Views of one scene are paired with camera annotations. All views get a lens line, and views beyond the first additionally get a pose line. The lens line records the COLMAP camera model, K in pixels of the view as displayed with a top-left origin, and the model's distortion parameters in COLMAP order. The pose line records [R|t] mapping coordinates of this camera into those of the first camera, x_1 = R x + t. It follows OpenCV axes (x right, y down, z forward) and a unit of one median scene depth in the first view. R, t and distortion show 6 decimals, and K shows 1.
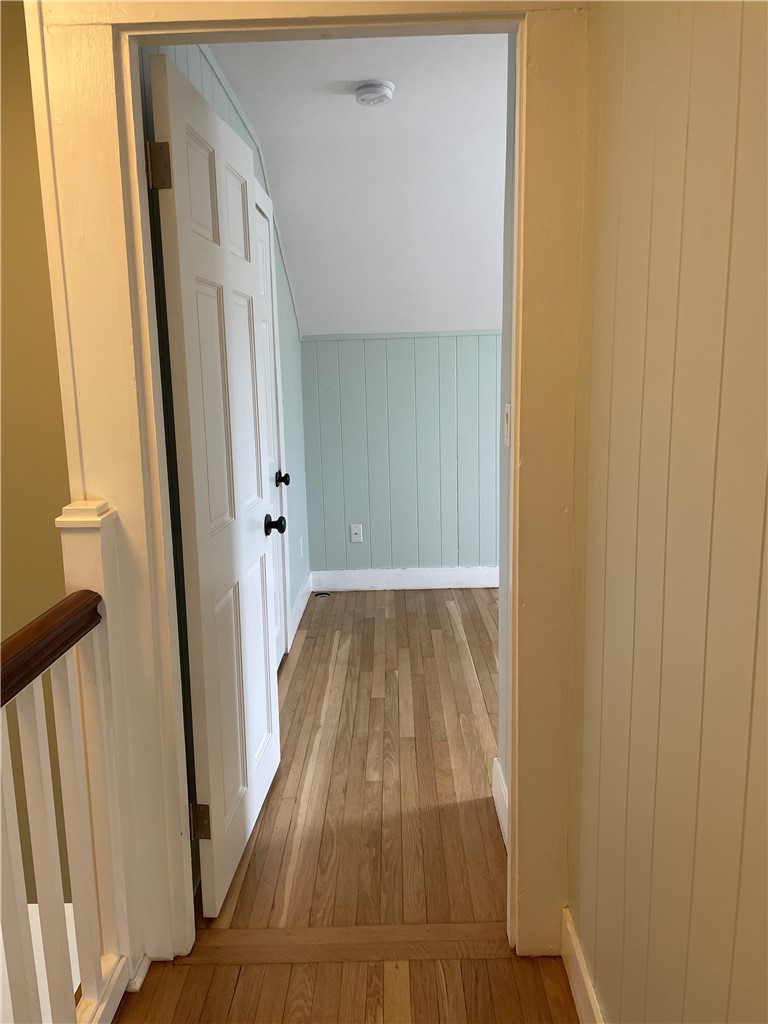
lens RADIAL K [[771.4, 0, 383.9], [0, 771.4, 510.9], [0, 0, 1]] dist [0.089171, -0.116573]
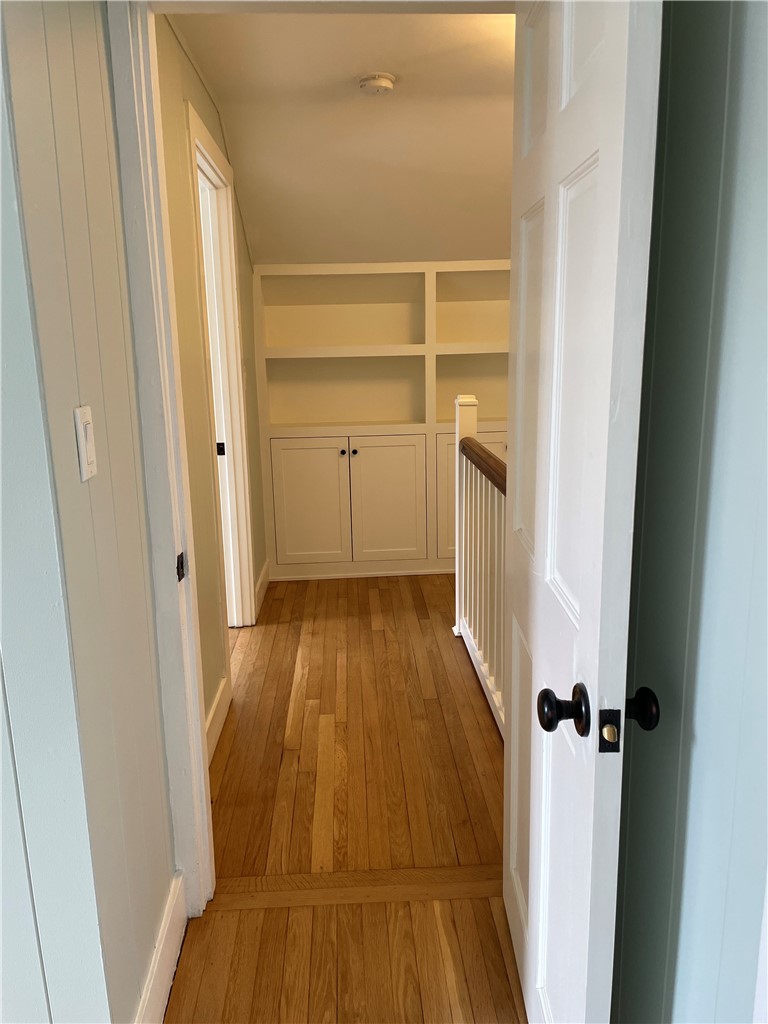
lens RADIAL K [[771.4, 0, 383.5], [0, 771.4, 510.0], [0, 0, 1]] dist [0.089171, -0.116573]
pose [[-0.997265, 0.050182, -0.054270, -0.033666], [0.024913, 0.919458, 0.392399, -0.307953], [0.069590, 0.389973, -0.918193, 1.665032]]
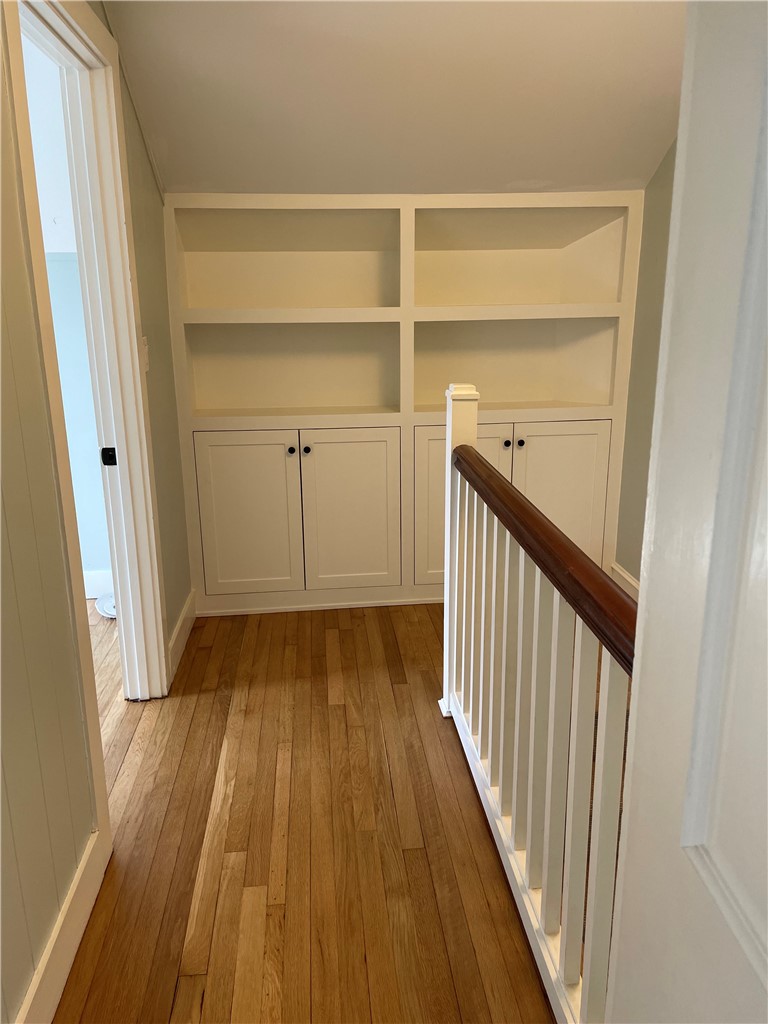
lens RADIAL K [[771.4, 0, 385.0], [0, 771.4, 508.2], [0, 0, 1]] dist [0.089171, -0.116573]
pose [[-0.993613, 0.054055, -0.099053, -0.073785], [0.004964, 0.897887, 0.440199, -0.222403], [0.112734, 0.436895, -0.892420, 1.156744]]
